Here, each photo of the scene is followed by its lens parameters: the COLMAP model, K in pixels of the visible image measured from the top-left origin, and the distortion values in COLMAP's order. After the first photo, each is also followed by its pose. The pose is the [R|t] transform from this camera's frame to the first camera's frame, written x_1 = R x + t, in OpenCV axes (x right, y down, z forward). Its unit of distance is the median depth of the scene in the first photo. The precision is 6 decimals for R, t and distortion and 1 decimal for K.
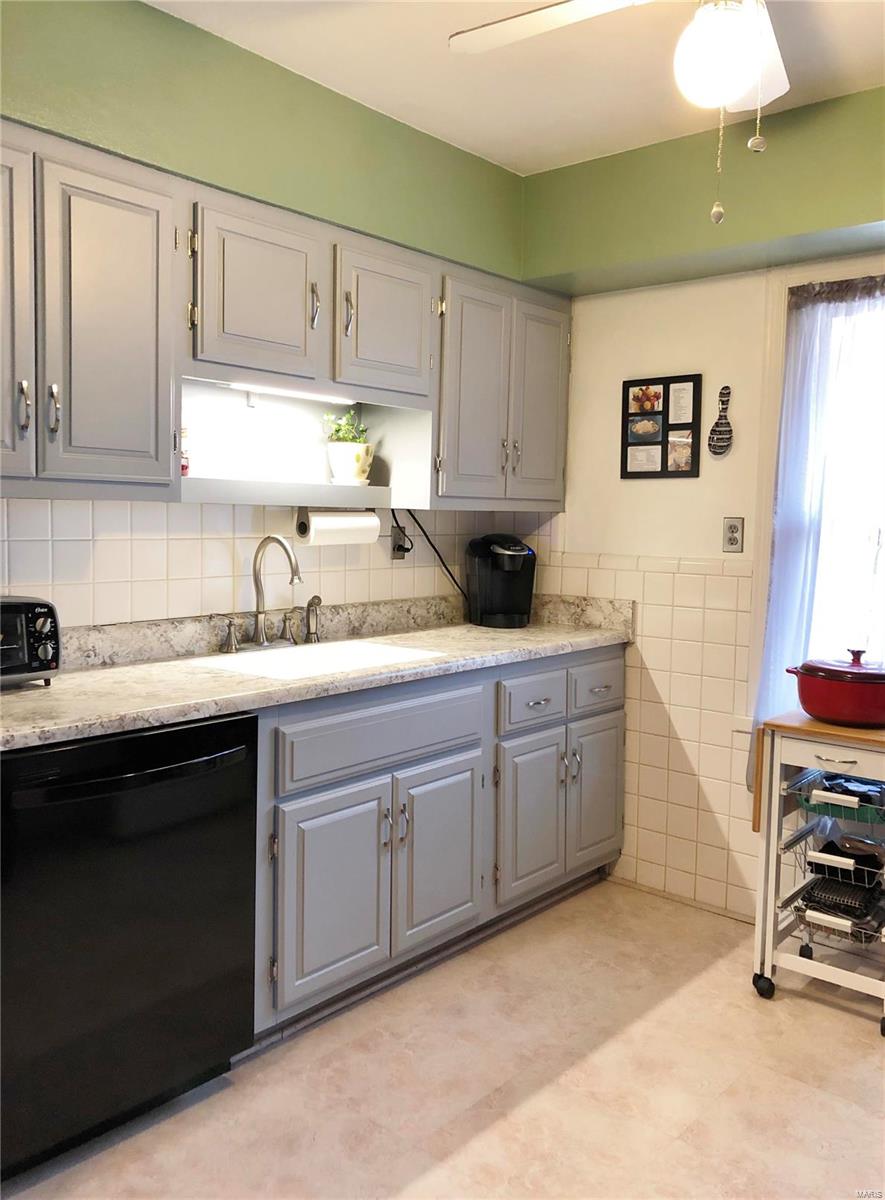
lens RADIAL K [[1020.2, 0, 429.3], [0, 1020.2, 598.4], [0, 0, 1]] dist [0.028815, -0.006952]
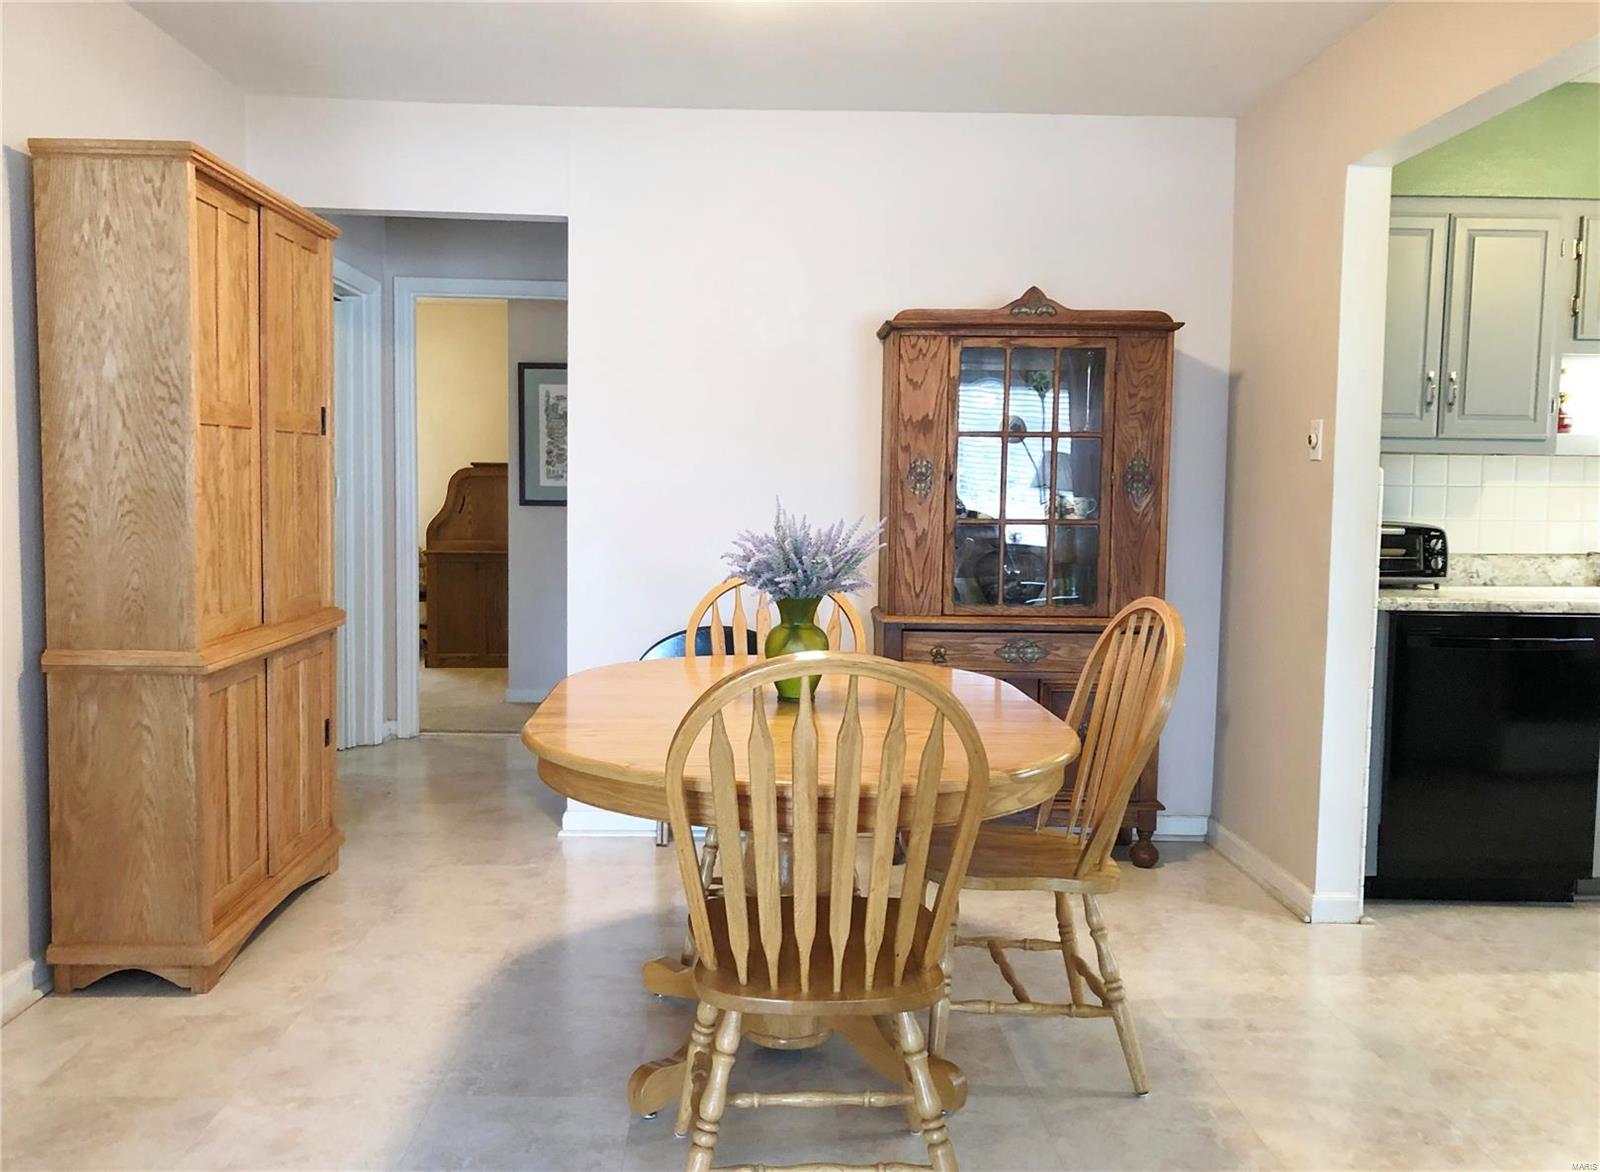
lens RADIAL K [[1360.3, 0, 783.3], [0, 1360.3, 572.3], [0, 0, 1]] dist [0.028815, -0.006952]
pose [[0.685018, 0.034819, -0.727693, 0.359269], [-0.057430, 0.998330, -0.006293, 0.123587], [0.726259, 0.046102, 0.685874, -0.890005]]
